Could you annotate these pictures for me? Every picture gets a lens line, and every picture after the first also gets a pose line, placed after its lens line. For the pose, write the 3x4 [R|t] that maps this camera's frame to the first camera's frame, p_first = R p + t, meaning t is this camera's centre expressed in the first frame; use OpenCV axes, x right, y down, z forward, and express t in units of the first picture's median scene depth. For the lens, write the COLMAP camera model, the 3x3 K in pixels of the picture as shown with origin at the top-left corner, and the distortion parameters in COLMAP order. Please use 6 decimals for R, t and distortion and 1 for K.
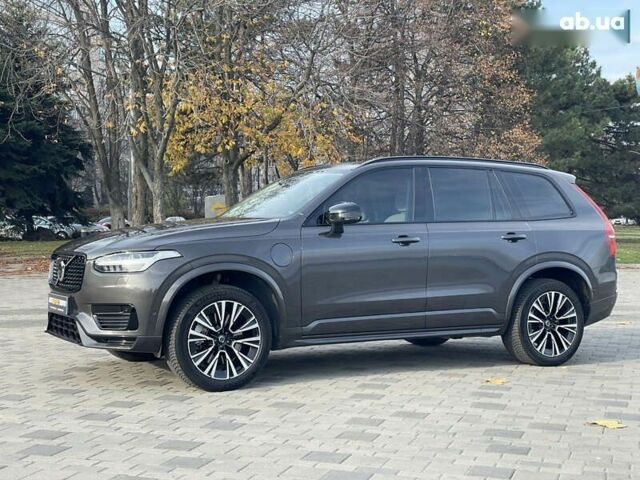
lens RADIAL K [[965.8, 0, 315.7], [0, 965.8, 242.2], [0, 0, 1]] dist [0.123372, 0.000000]
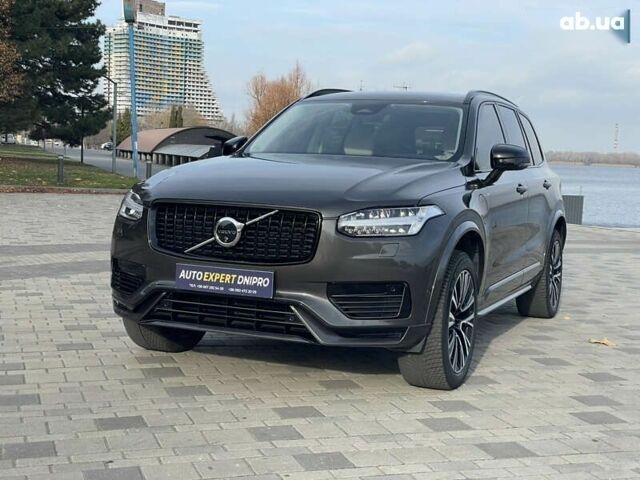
lens RADIAL K [[965.8, 0, 321.3], [0, 965.8, 234.7], [0, 0, 1]] dist [0.123372, 0.000000]
pose [[0.787697, -0.015774, 0.615860, -0.646807], [-0.031546, 0.997328, 0.065893, -0.014836], [-0.615254, -0.071331, 0.785095, 0.463767]]
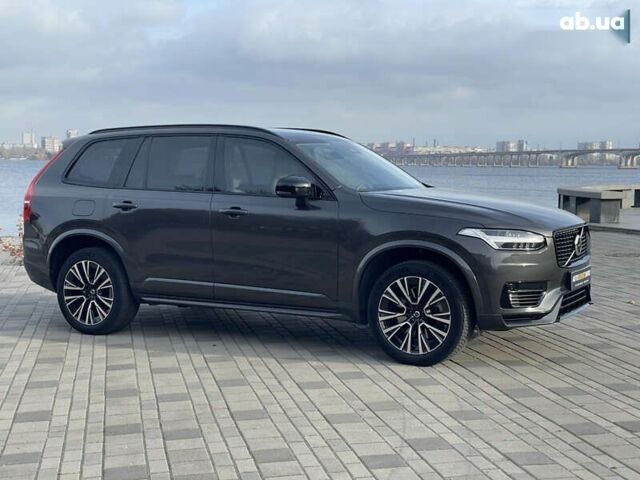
lens RADIAL K [[965.8, 0, 329.1], [0, 965.8, 243.4], [0, 0, 1]] dist [0.123372, 0.000000]
pose [[-0.527299, -0.077259, 0.846160, -1.019596], [0.010472, 0.995191, 0.097392, -0.076137], [-0.849615, 0.060215, -0.523954, 1.825579]]
